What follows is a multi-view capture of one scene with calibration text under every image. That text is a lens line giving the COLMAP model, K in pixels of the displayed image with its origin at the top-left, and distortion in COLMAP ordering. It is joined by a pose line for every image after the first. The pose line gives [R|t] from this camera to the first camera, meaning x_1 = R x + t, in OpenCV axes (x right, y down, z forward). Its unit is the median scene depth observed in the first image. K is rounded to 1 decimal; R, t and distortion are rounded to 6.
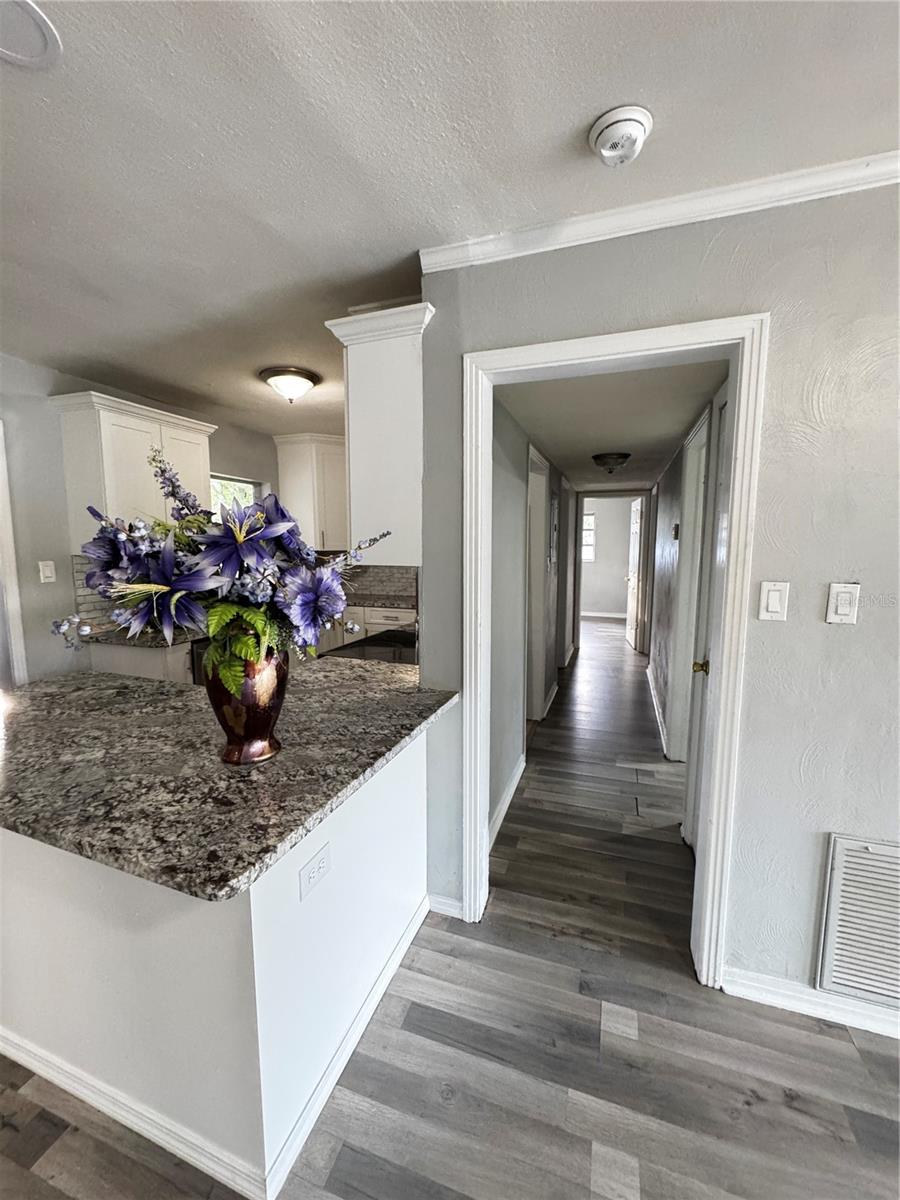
lens RADIAL K [[478.1, 0, 450.1], [0, 478.1, 598.0], [0, 0, 1]] dist [-0.004377, 0.000333]
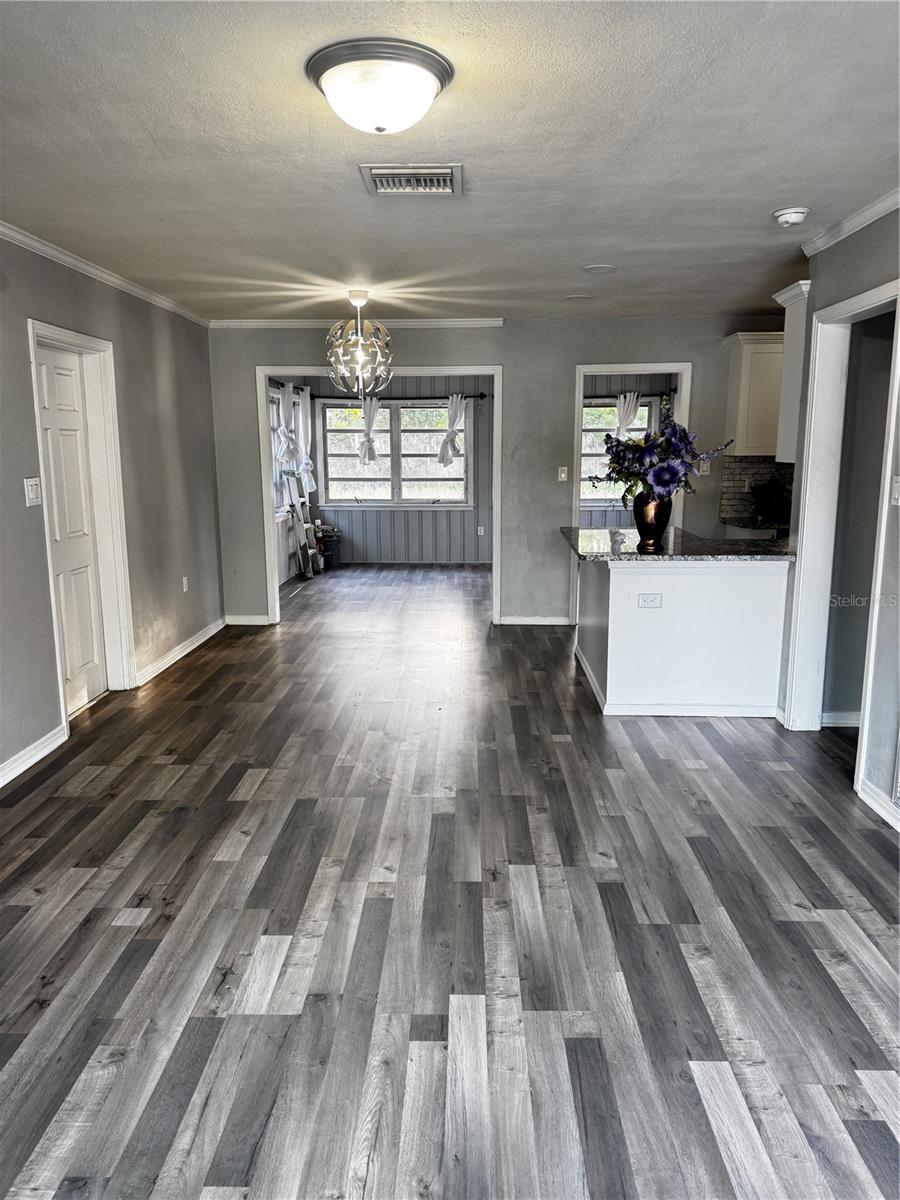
lens RADIAL K [[855.2, 0, 444.2], [0, 855.2, 595.0], [0, 0, 1]] dist [0.001932, -0.006689]
pose [[0.296723, 0.161803, -0.941156, 1.996883], [-0.101363, 0.985310, 0.137437, 0.068241], [0.949569, 0.054617, 0.308766, -0.704107]]
